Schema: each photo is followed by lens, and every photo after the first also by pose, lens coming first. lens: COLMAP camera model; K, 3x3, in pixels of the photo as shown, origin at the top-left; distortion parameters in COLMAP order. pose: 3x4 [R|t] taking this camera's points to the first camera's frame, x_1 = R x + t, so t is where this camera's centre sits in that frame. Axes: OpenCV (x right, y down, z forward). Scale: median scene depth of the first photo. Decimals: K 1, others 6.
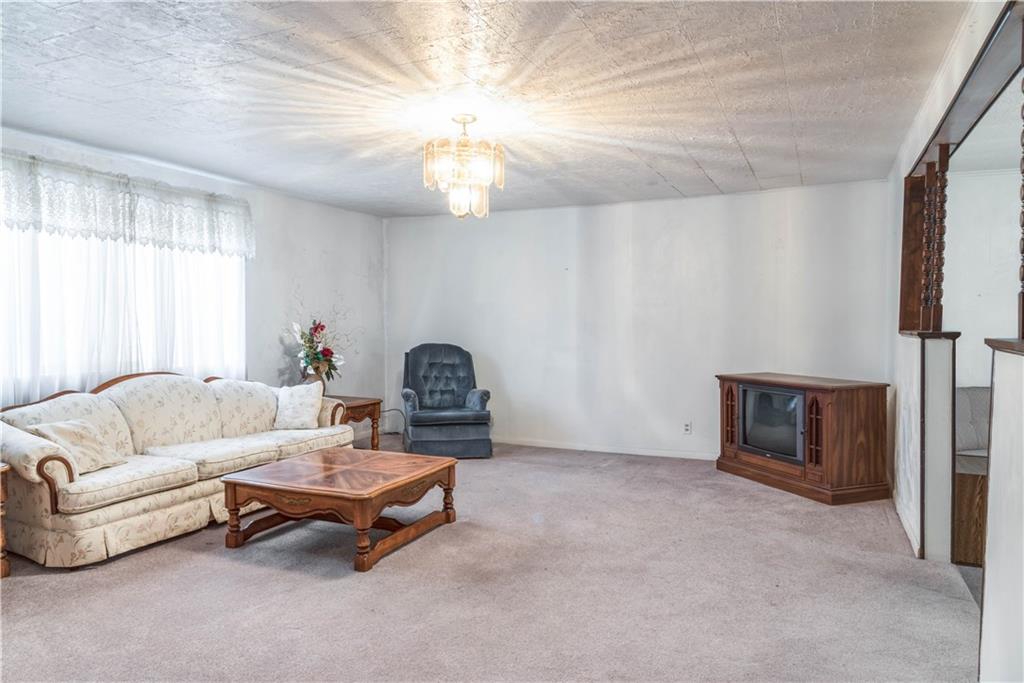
lens RADIAL K [[676.1, 0, 512.0], [0, 676.1, 341.5], [0, 0, 1]] dist [-0.019411, 0.000496]
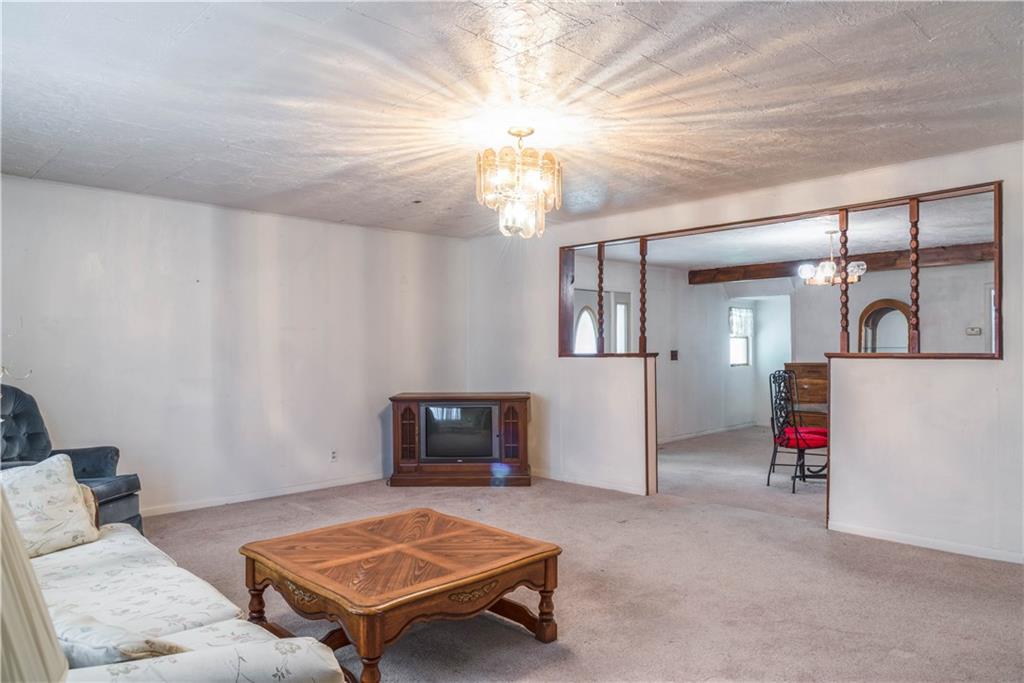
lens RADIAL K [[676.1, 0, 512.0], [0, 676.1, 341.5], [0, 0, 1]] dist [-0.019411, 0.000496]
pose [[0.356791, 0.010913, 0.934121, -0.913865], [0.027955, 0.999359, -0.022352, -0.012840], [-0.933766, 0.034089, 0.356257, 0.650407]]
